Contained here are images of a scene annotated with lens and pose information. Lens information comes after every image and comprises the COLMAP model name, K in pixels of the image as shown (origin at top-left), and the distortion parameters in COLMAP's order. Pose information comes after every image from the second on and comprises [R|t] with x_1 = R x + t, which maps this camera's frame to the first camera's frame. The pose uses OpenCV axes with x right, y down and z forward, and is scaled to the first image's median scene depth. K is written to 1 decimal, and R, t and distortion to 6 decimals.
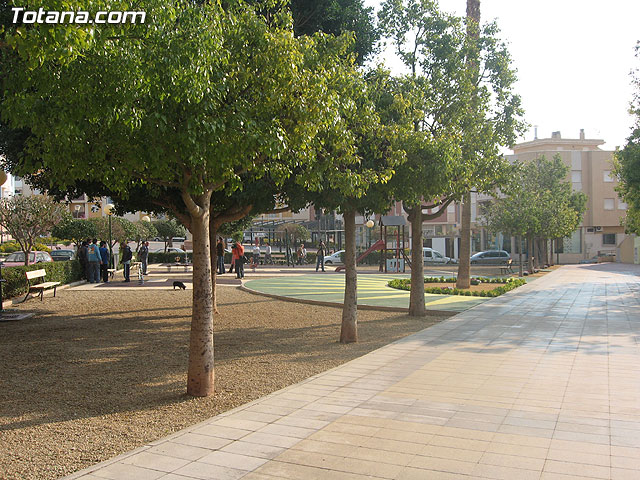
lens RADIAL K [[701.3, 0, 321.5], [0, 701.3, 239.2], [0, 0, 1]] dist [-0.100463, 0.000000]
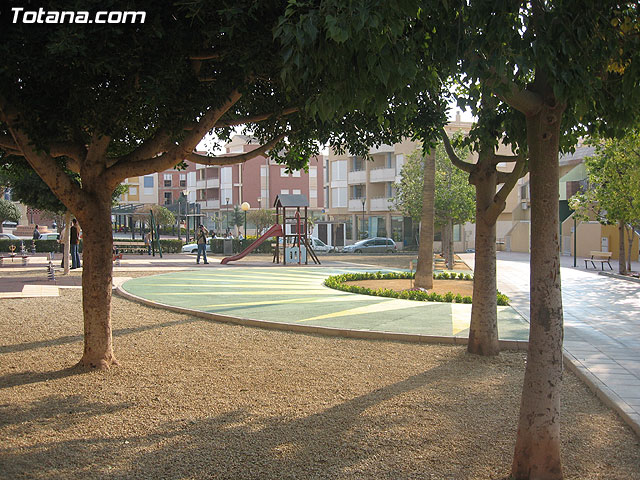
lens RADIAL K [[701.3, 0, 318.1], [0, 701.3, 240.0], [0, 0, 1]] dist [-0.100463, 0.000000]
pose [[0.975301, 0.001655, 0.220873, -0.048051], [-0.005899, 0.999810, 0.018558, 0.004029], [-0.220800, -0.019403, 0.975126, 0.204035]]
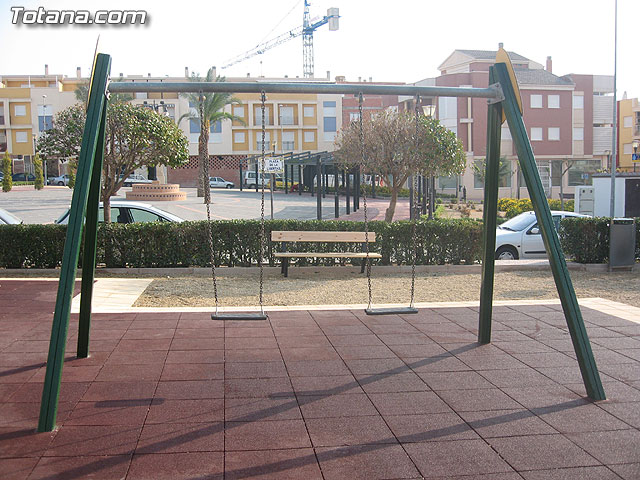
lens RADIAL K [[701.3, 0, 320.3], [0, 701.3, 242.0], [0, 0, 1]] dist [-0.100463, 0.000000]
pose [[0.999893, 0.003075, -0.014333, -0.063081], [-0.001900, 0.996691, 0.081264, 0.005255], [0.014535, -0.081228, 0.996590, 0.471800]]
